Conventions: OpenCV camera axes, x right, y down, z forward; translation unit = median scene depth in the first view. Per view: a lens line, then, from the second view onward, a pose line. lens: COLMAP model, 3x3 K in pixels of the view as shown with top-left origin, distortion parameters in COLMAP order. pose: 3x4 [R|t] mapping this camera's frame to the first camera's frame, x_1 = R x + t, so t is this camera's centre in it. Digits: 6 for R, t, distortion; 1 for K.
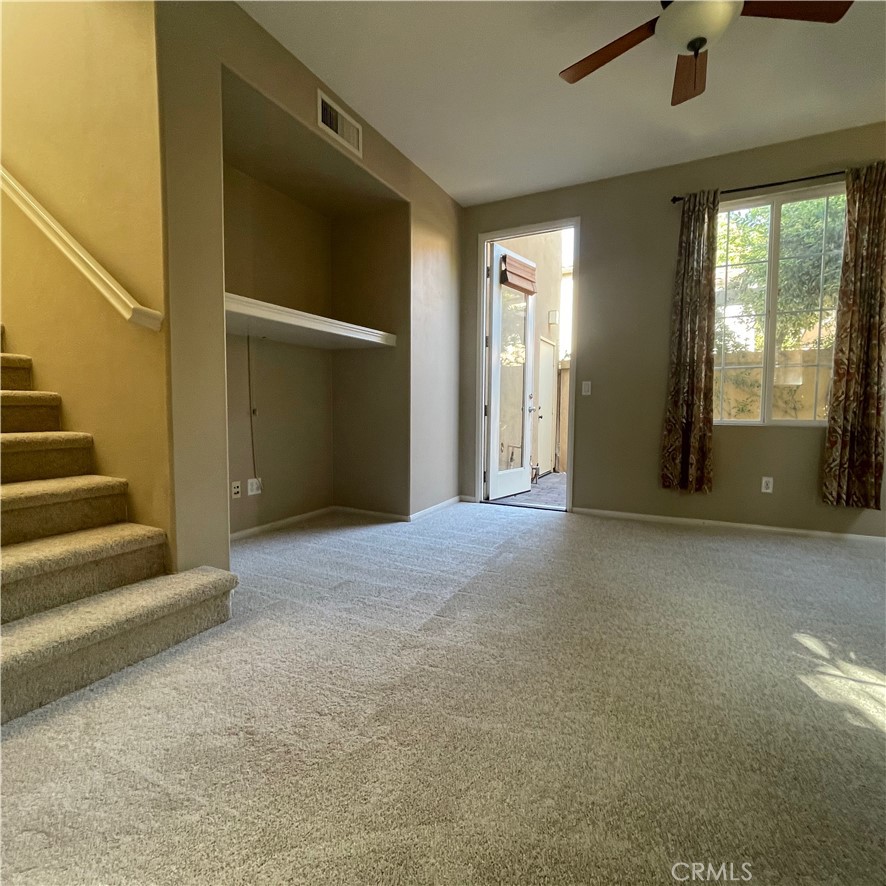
lens RADIAL K [[475.6, 0, 439.4], [0, 475.6, 441.3], [0, 0, 1]] dist [-0.002715, -0.000935]
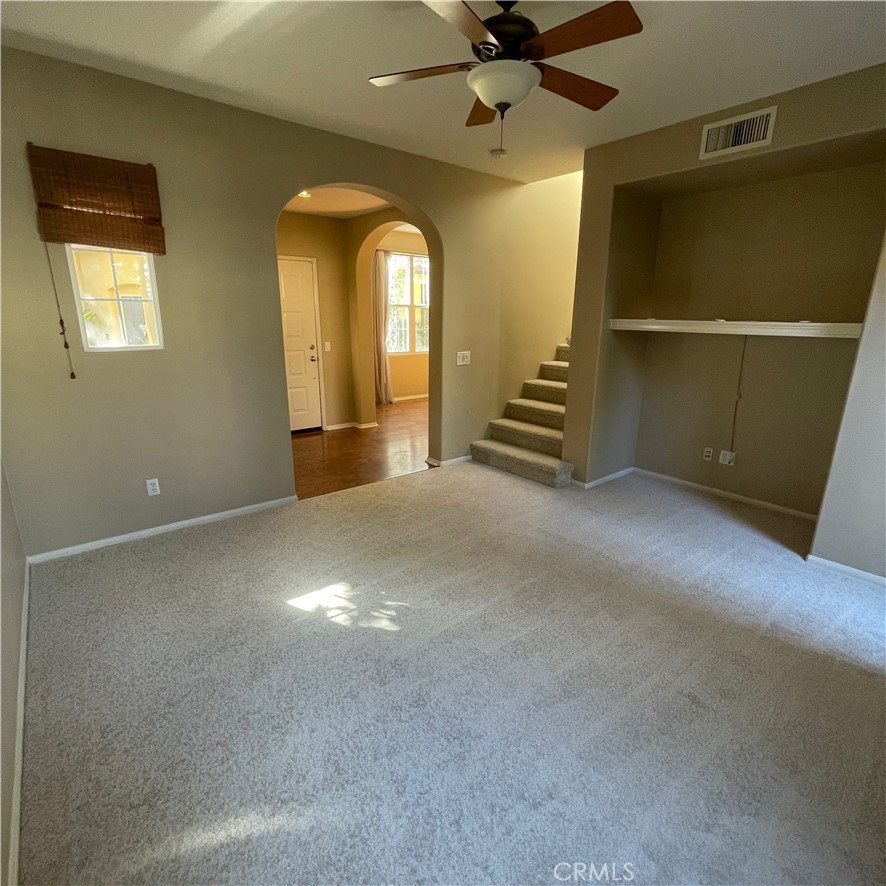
lens RADIAL K [[475.6, 0, 443.4], [0, 475.6, 442.5], [0, 0, 1]] dist [-0.002715, -0.000935]
pose [[-0.402819, 0.232105, -0.885361, 0.985127], [-0.074814, 0.955725, 0.284591, -0.237798], [0.912217, 0.180876, -0.367620, 0.810429]]
